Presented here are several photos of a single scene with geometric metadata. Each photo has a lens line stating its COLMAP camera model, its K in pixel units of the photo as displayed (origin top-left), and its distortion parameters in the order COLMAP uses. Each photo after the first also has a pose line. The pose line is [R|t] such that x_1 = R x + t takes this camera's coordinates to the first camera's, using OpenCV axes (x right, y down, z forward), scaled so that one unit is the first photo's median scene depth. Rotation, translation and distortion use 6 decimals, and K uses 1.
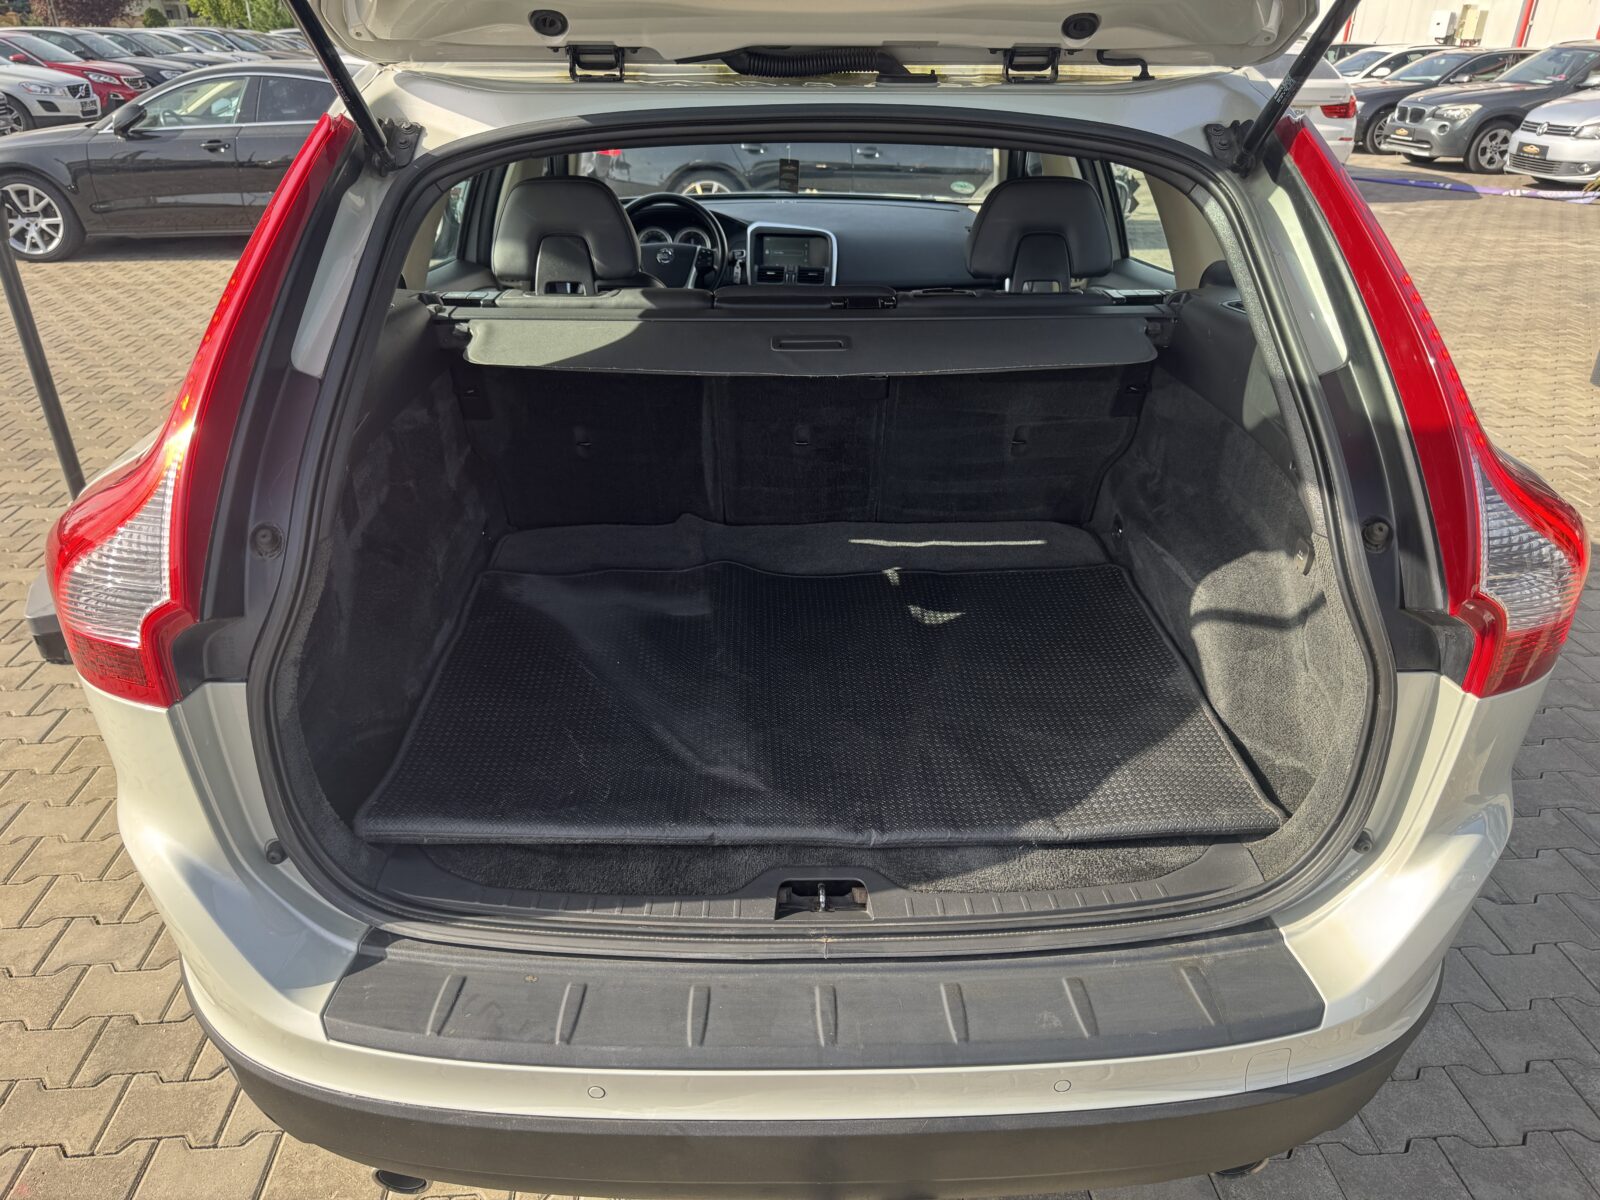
lens RADIAL K [[1151.1, 0, 785.8], [0, 1151.1, 613.6], [0, 0, 1]] dist [0.018835, -0.026570]
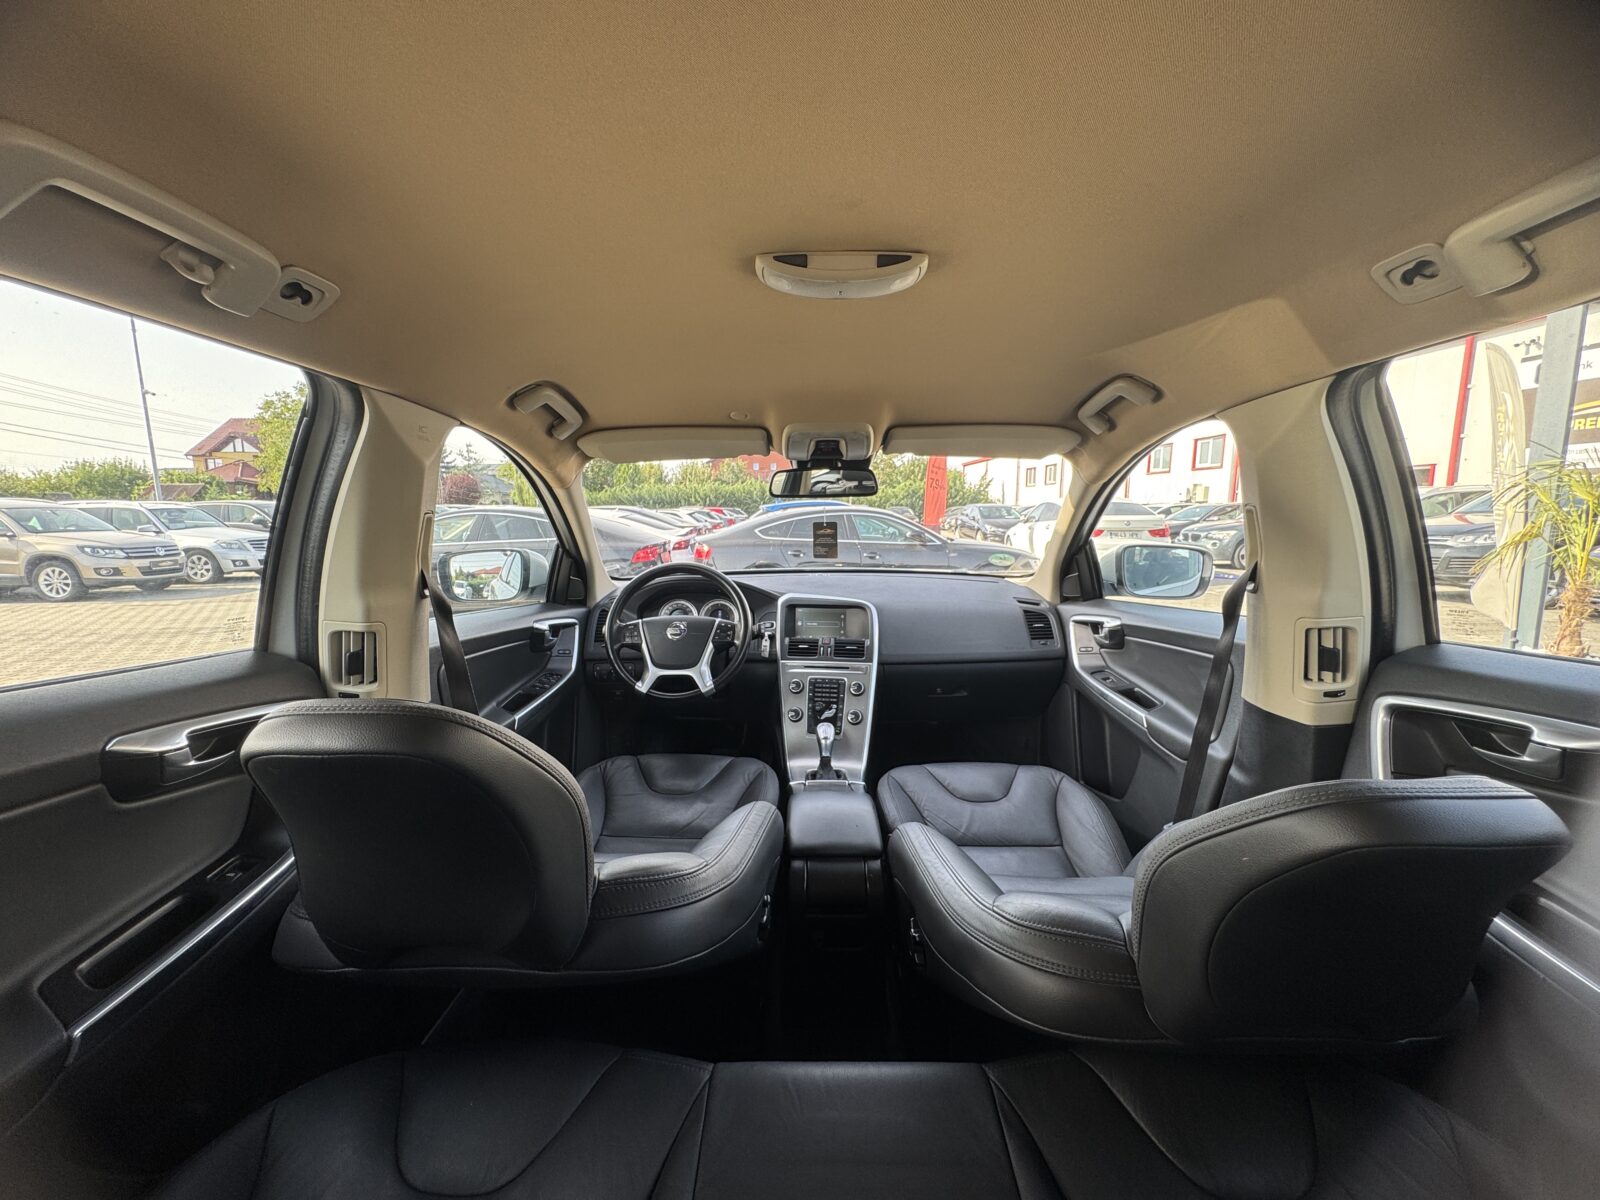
lens RADIAL K [[651.1, 0, 797.7], [0, 651.1, 599.6], [0, 0, 1]] dist [-0.022241, 0.001352]
pose [[0.999576, -0.006001, -0.028499, -0.002475], [-0.003571, 0.945910, -0.324411, -0.142677], [0.028904, 0.324375, 0.945487, 0.438911]]
